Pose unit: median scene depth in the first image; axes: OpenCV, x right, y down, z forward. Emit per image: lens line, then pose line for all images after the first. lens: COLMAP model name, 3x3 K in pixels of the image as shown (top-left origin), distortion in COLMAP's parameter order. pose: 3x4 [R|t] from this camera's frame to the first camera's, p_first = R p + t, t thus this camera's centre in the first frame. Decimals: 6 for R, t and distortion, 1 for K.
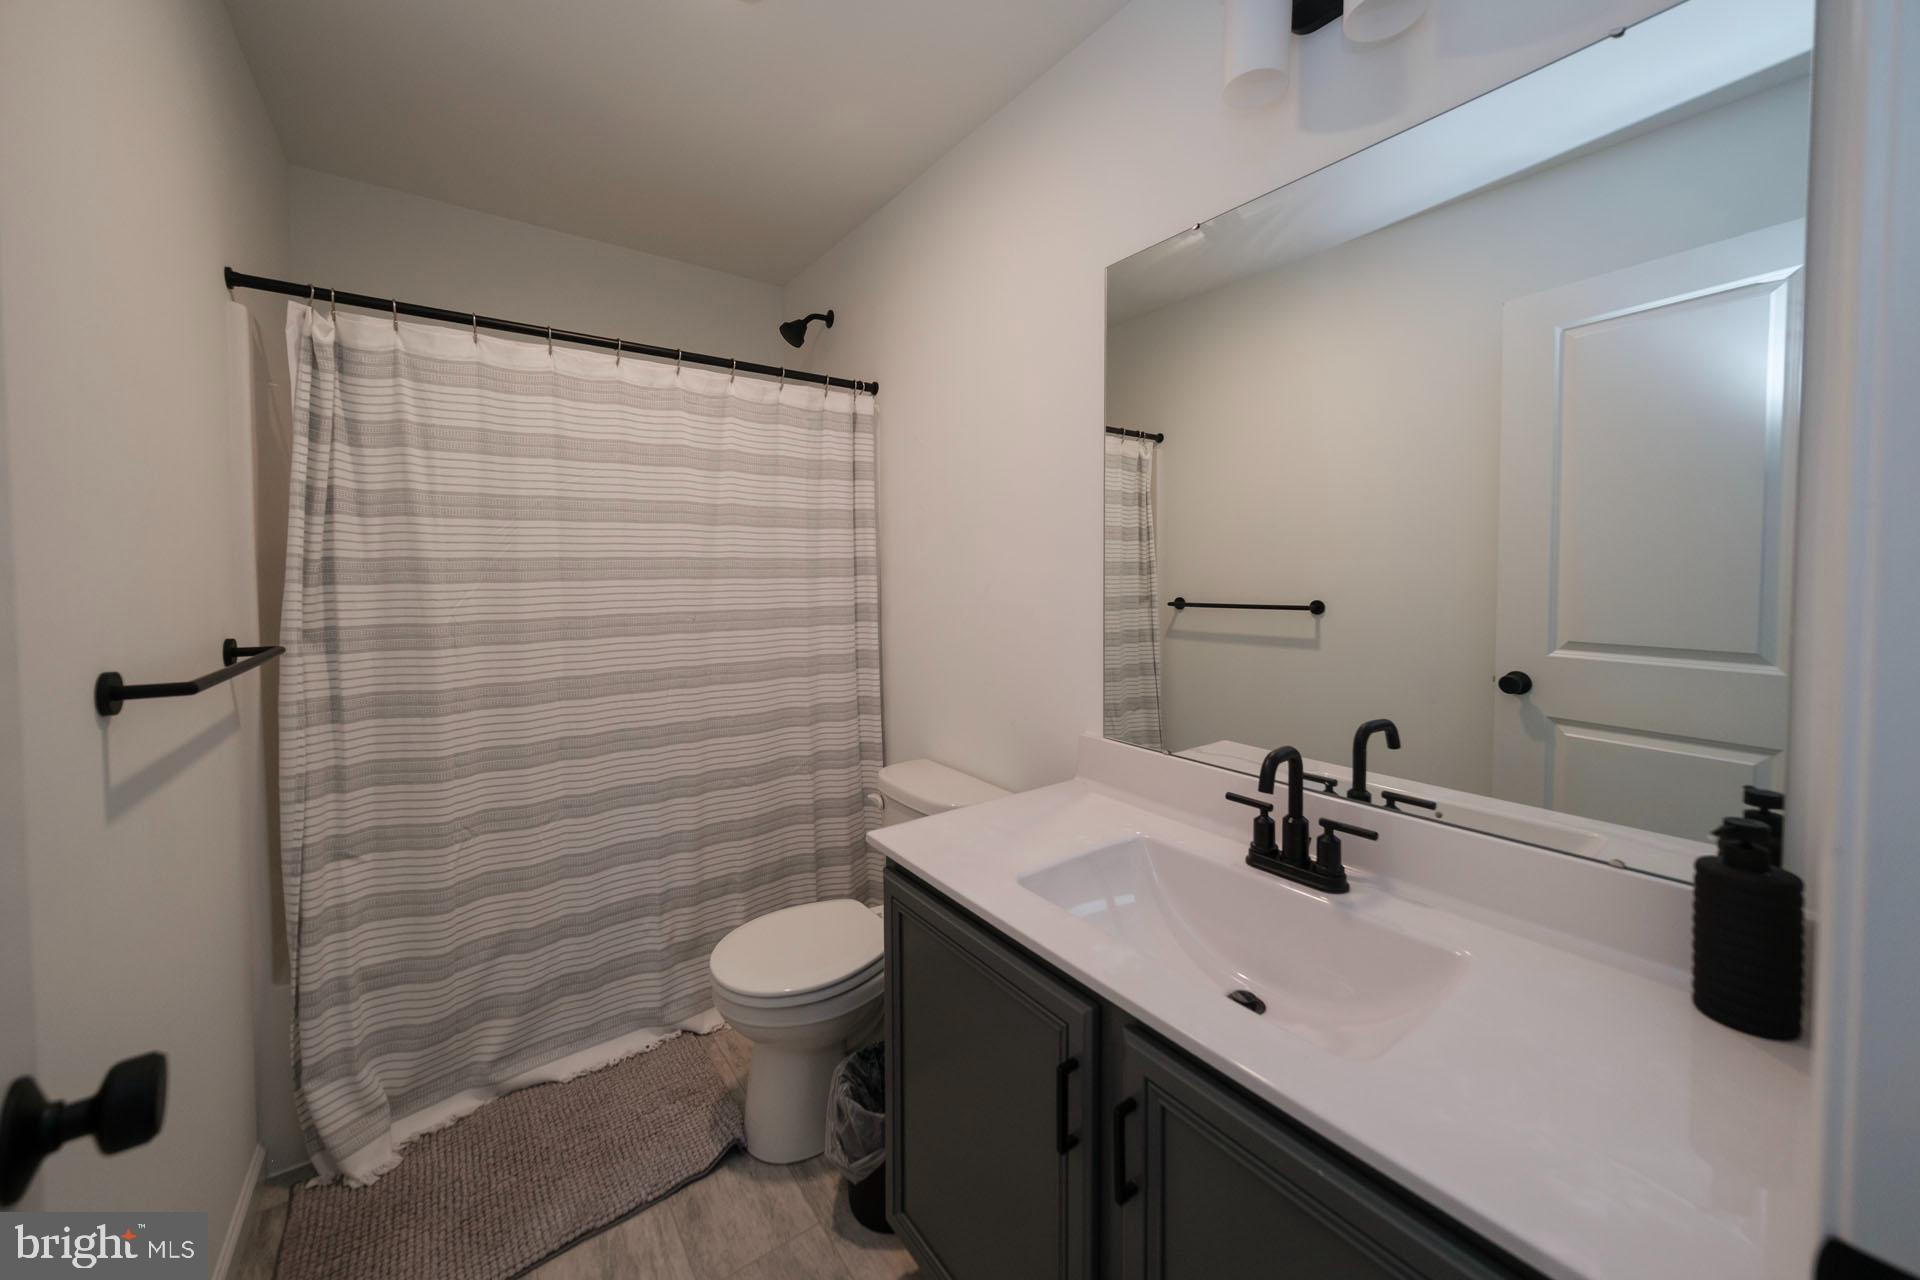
lens RADIAL K [[721.8, 0, 1010.2], [0, 721.8, 589.7], [0, 0, 1]] dist [-0.001093, 0.000334]
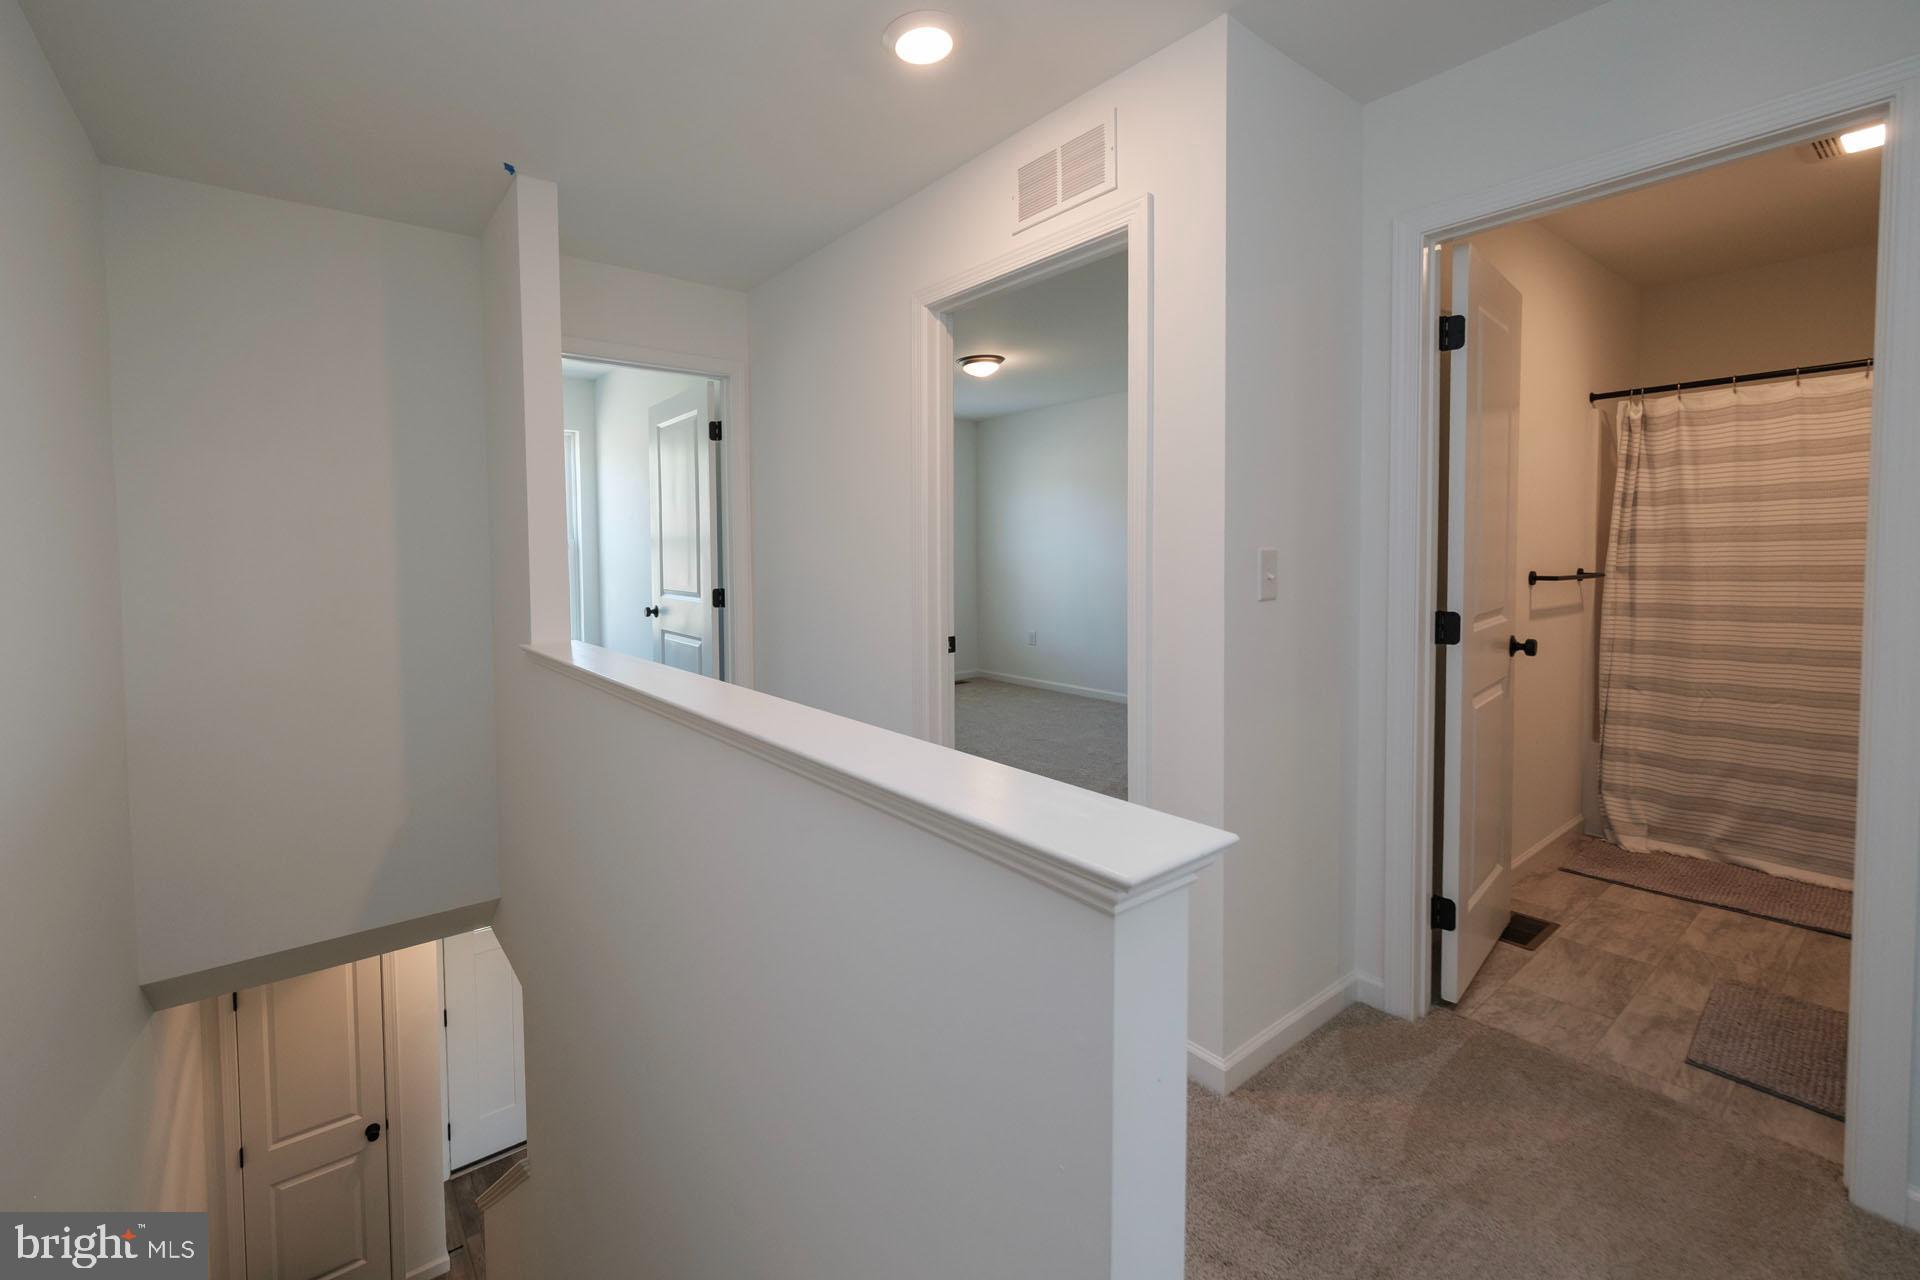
lens RADIAL K [[715.1, 0, 891.3], [0, 715.1, 580.5], [0, 0, 1]] dist [0.002033, 0.000003]
pose [[-0.059673, 0.041717, -0.997346, 1.071424], [-0.017009, 0.998939, 0.042802, 0.043168], [0.998073, 0.019518, -0.058900, -0.846495]]
